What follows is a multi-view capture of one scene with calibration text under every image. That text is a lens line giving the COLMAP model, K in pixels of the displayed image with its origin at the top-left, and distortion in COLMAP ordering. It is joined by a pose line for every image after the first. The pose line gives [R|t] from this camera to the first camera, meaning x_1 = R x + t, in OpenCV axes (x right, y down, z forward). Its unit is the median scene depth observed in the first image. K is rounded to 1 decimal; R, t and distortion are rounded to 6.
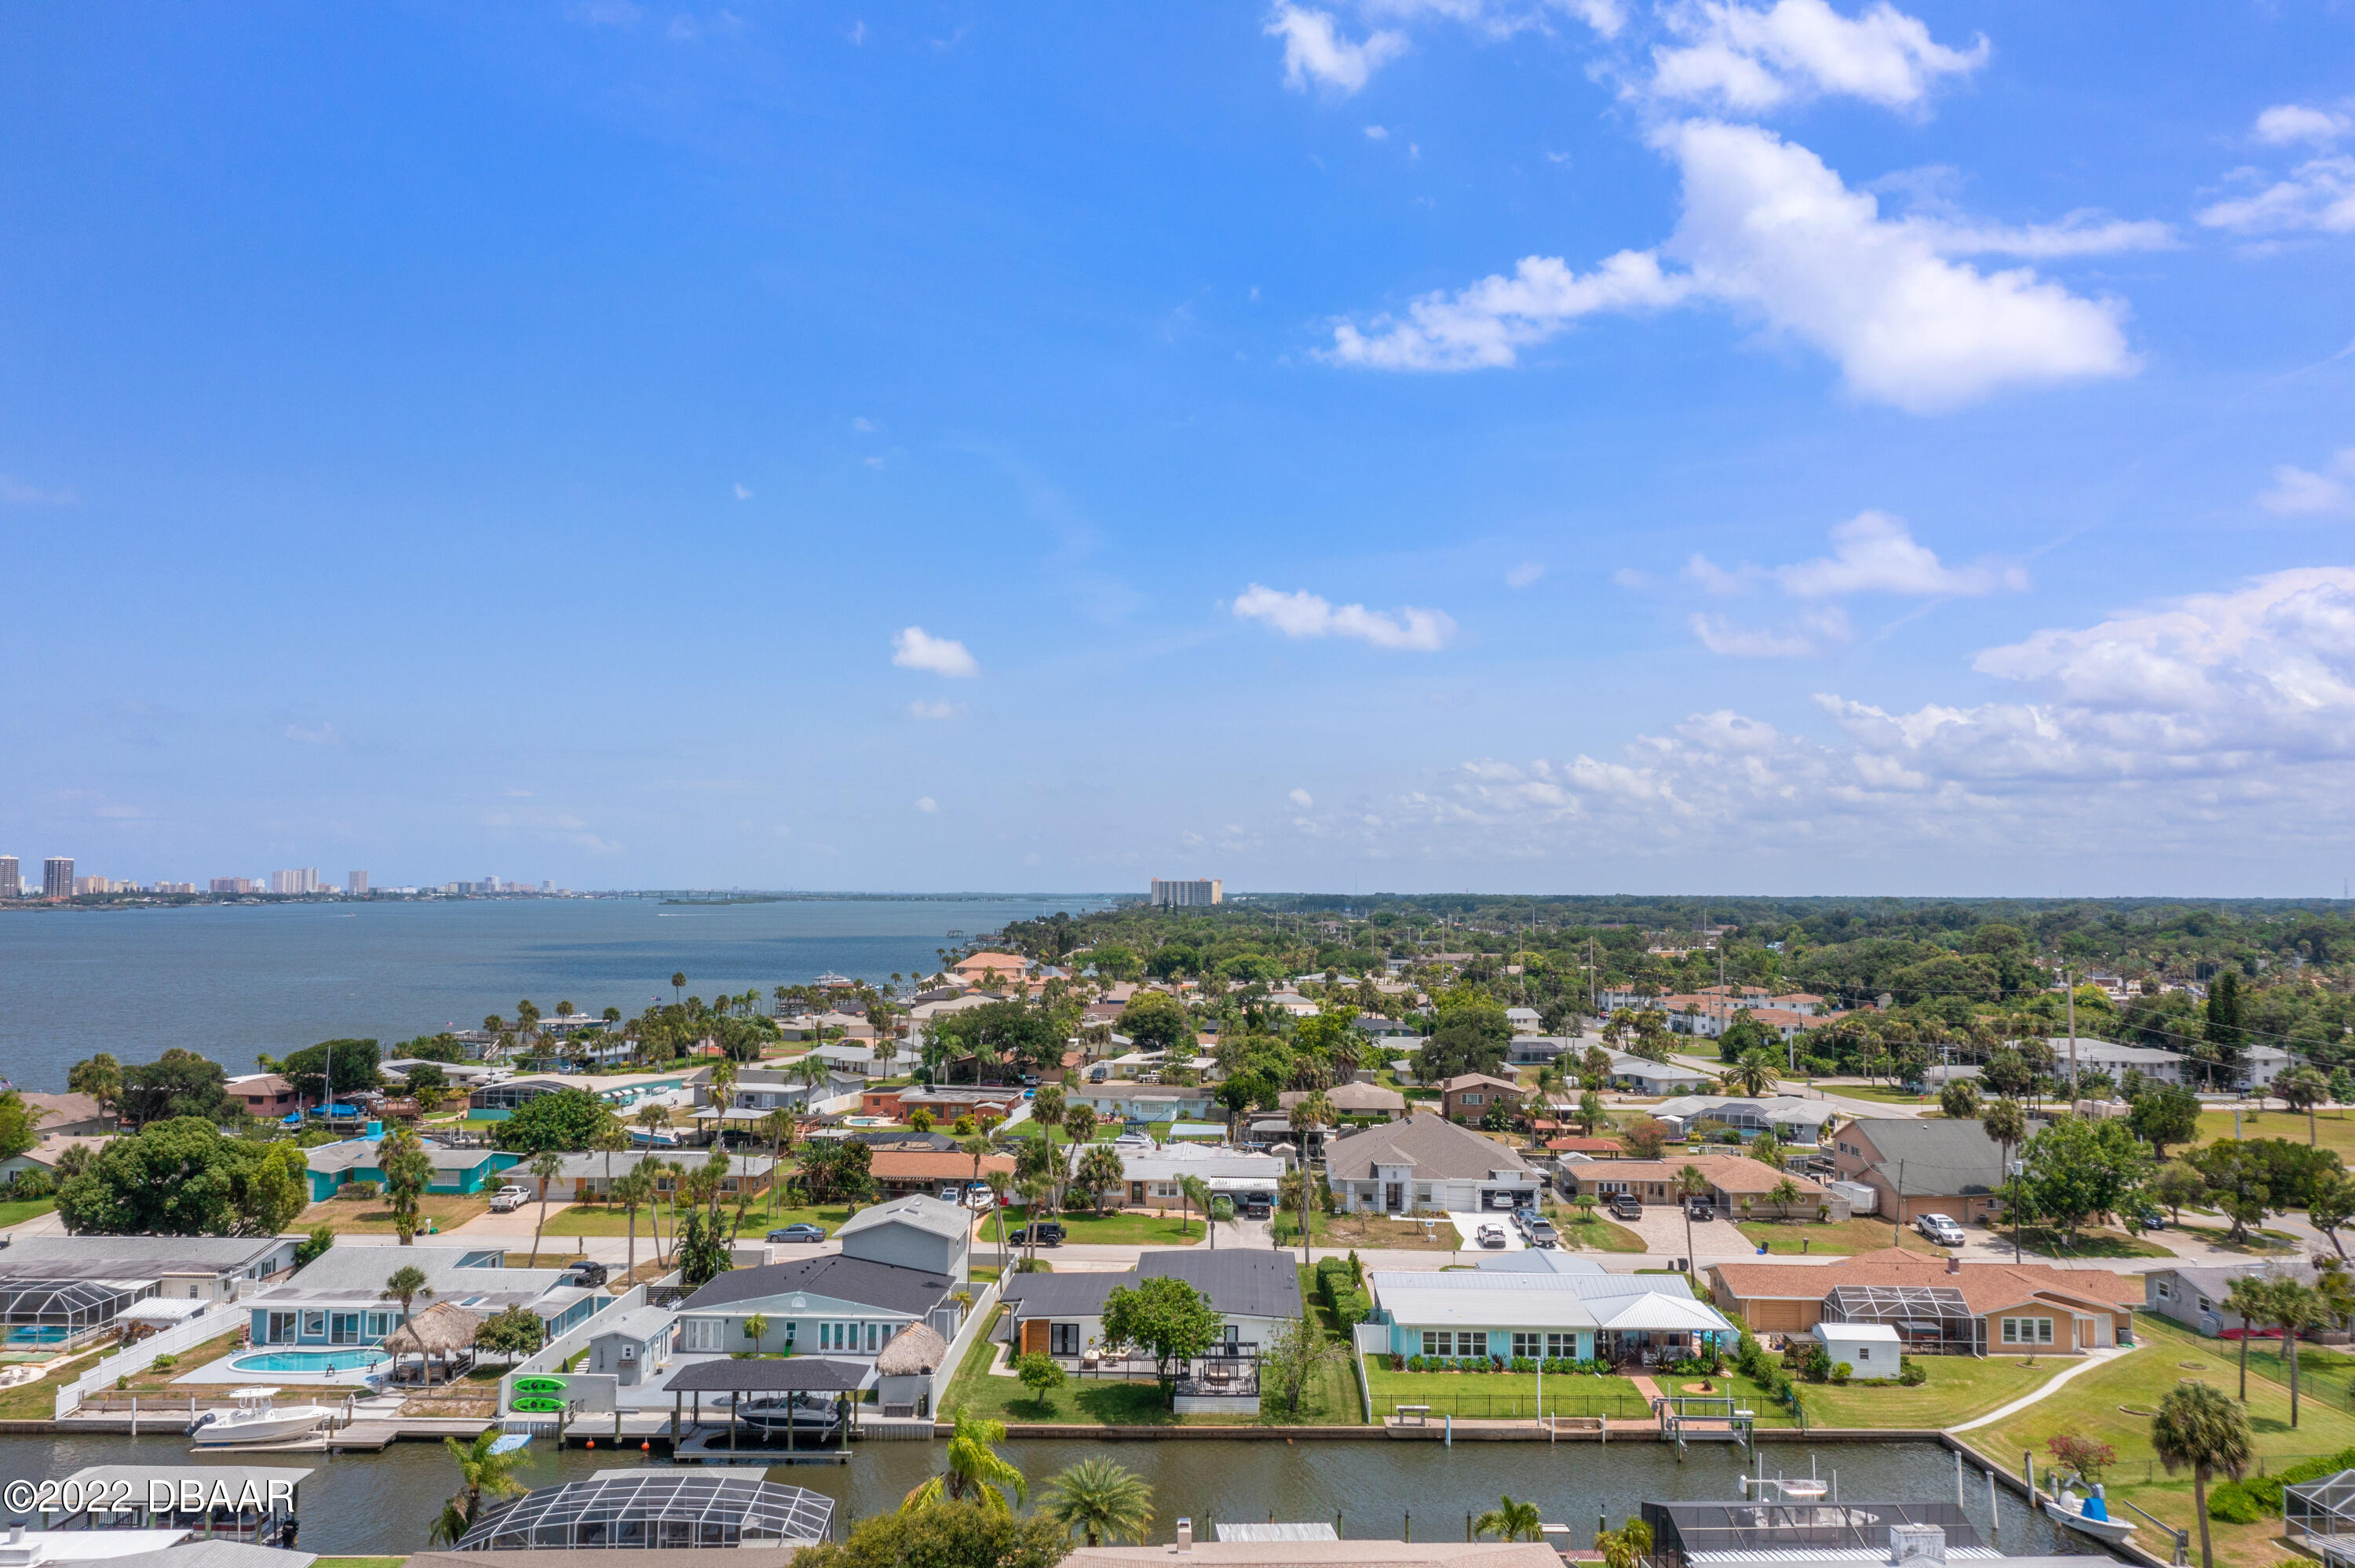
lens RADIAL K [[1889.4, 0, 1179.3], [0, 1889.4, 788.3], [0, 0, 1]] dist [0.020382, -0.018118]
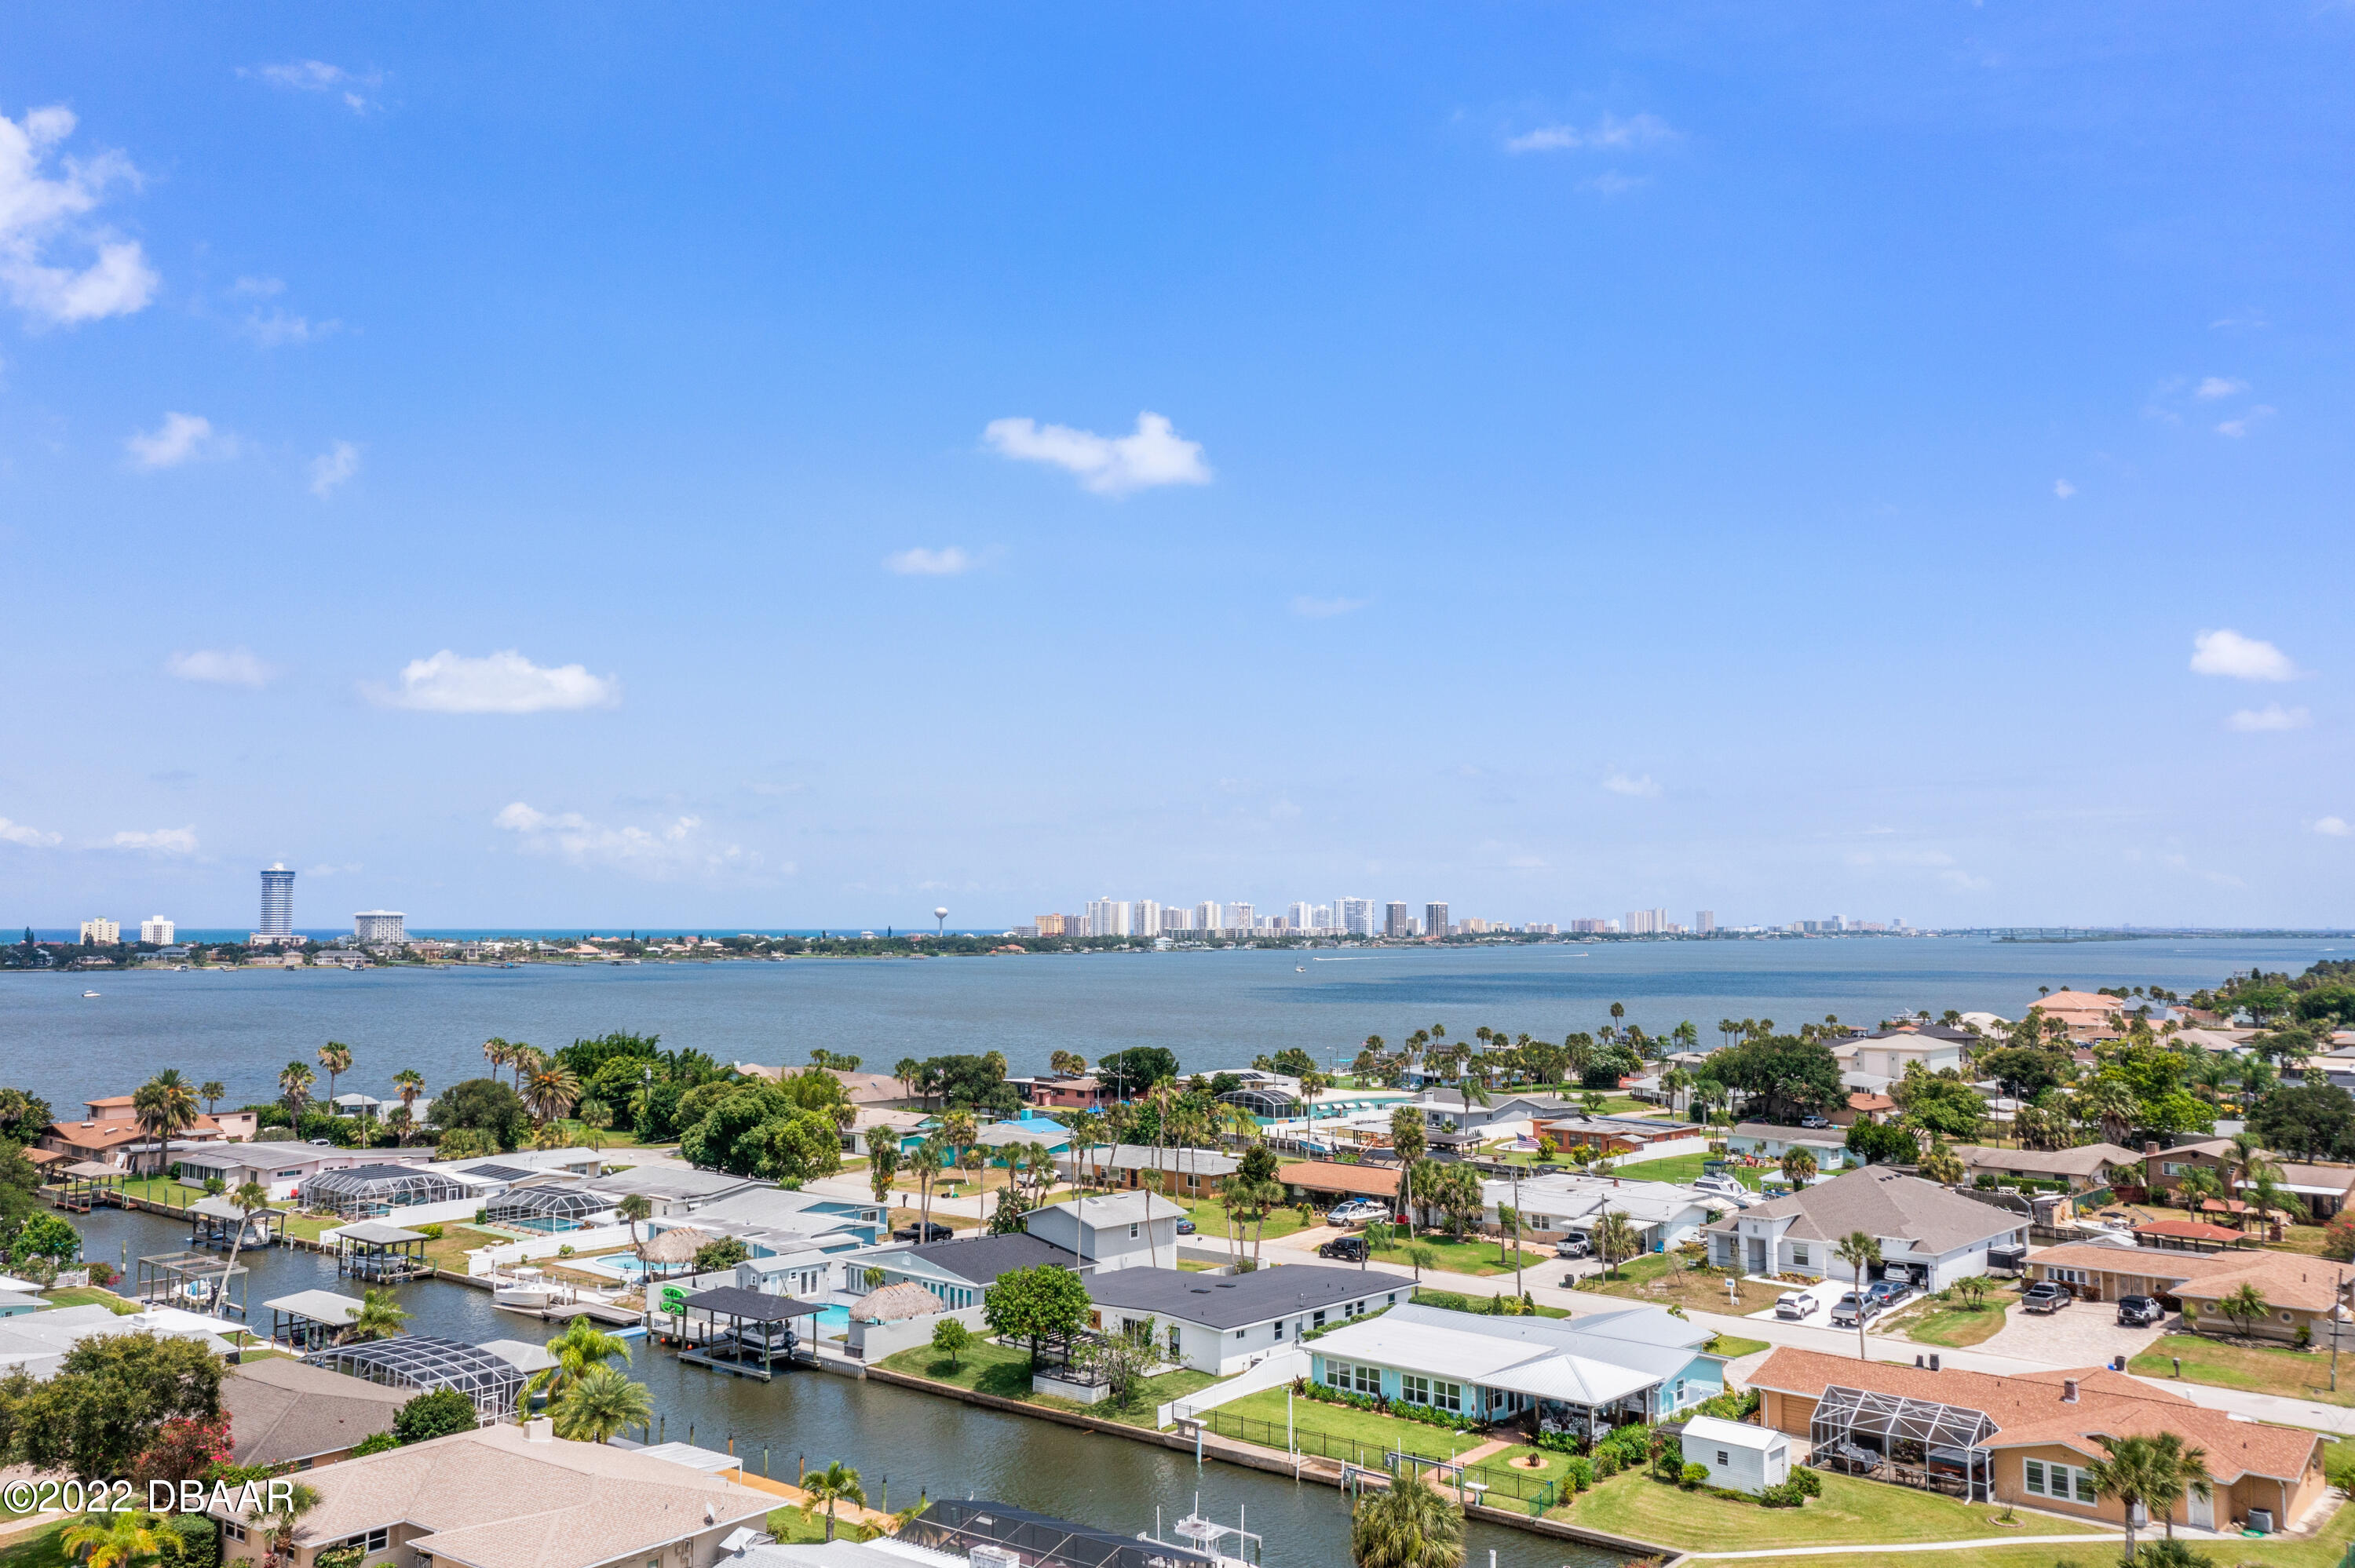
lens RADIAL K [[1889.4, 0, 1181.5], [0, 1889.4, 768.6], [0, 0, 1]] dist [0.020382, -0.018118]
pose [[0.761130, -0.059965, -0.645822, 0.591166], [0.039736, 0.998158, -0.045849, 0.022684], [0.647381, 0.009235, 0.762110, 0.176856]]
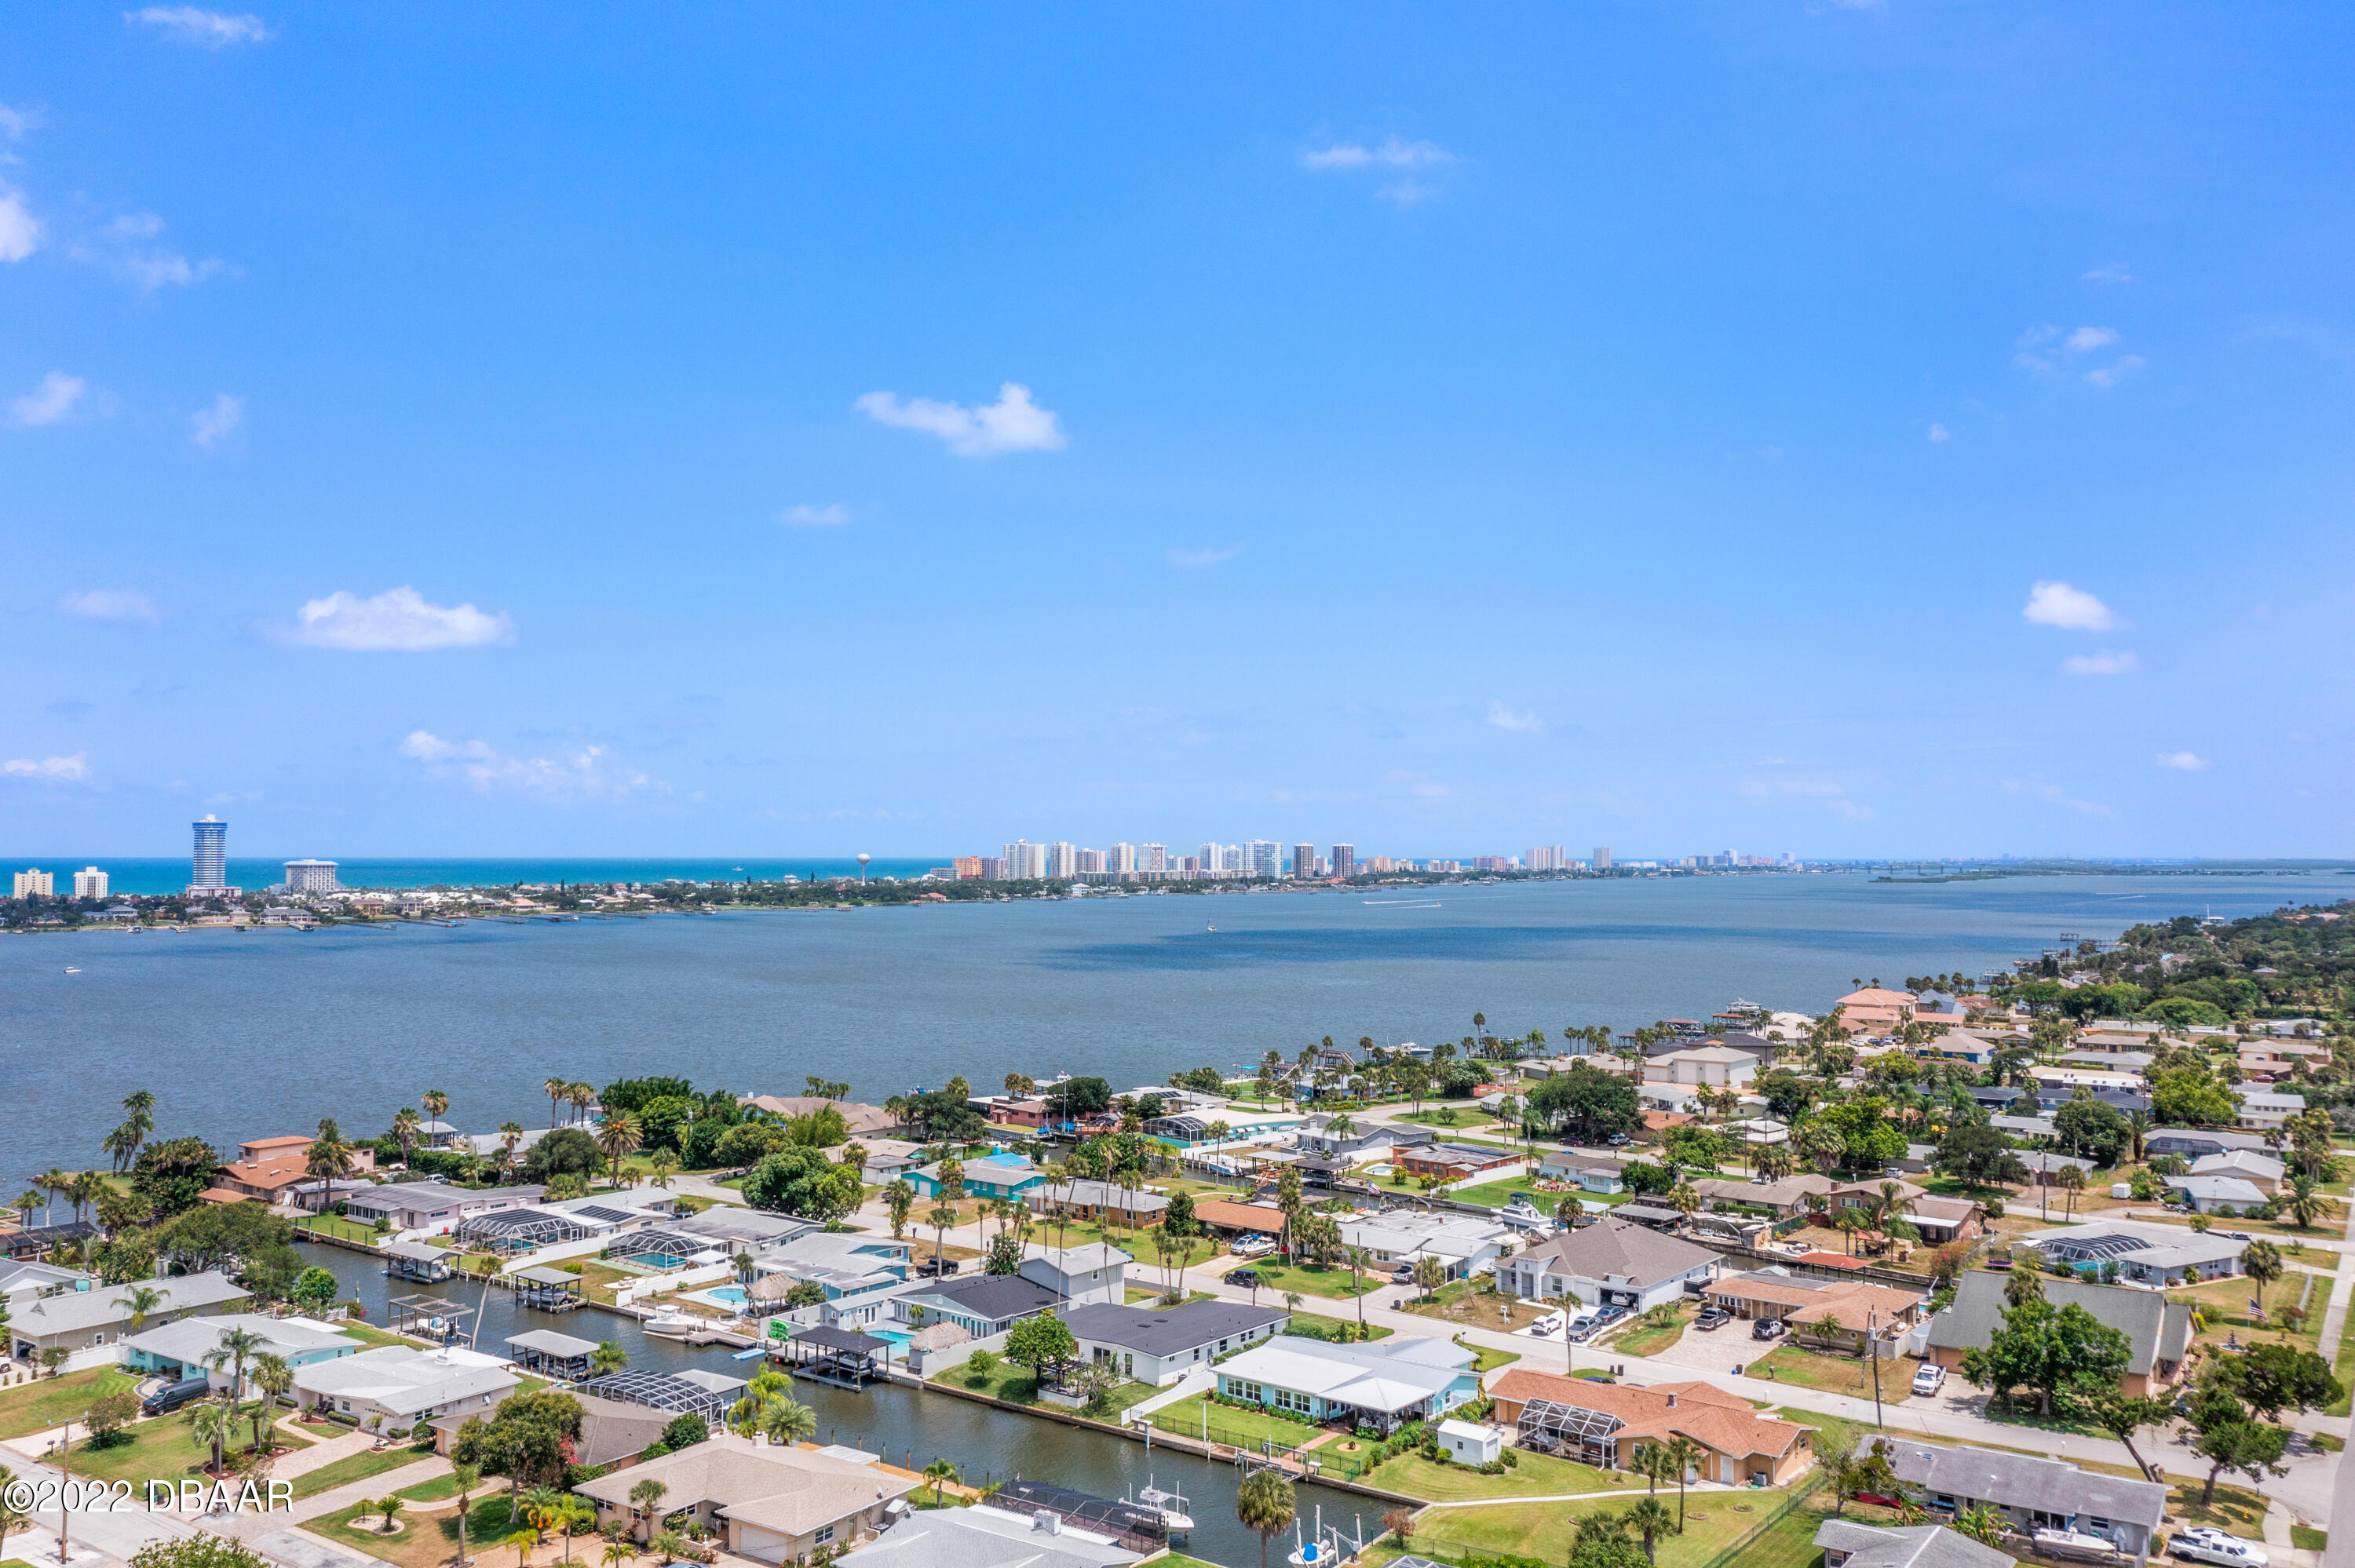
lens RADIAL K [[1889.4, 0, 1169.5], [0, 1889.4, 802.6], [0, 0, 1]] dist [0.020382, -0.018118]
pose [[0.786885, -0.022467, -0.616690, 0.856351], [0.039832, 0.999102, 0.014425, -0.162146], [0.615812, -0.035915, 0.787074, -0.166485]]
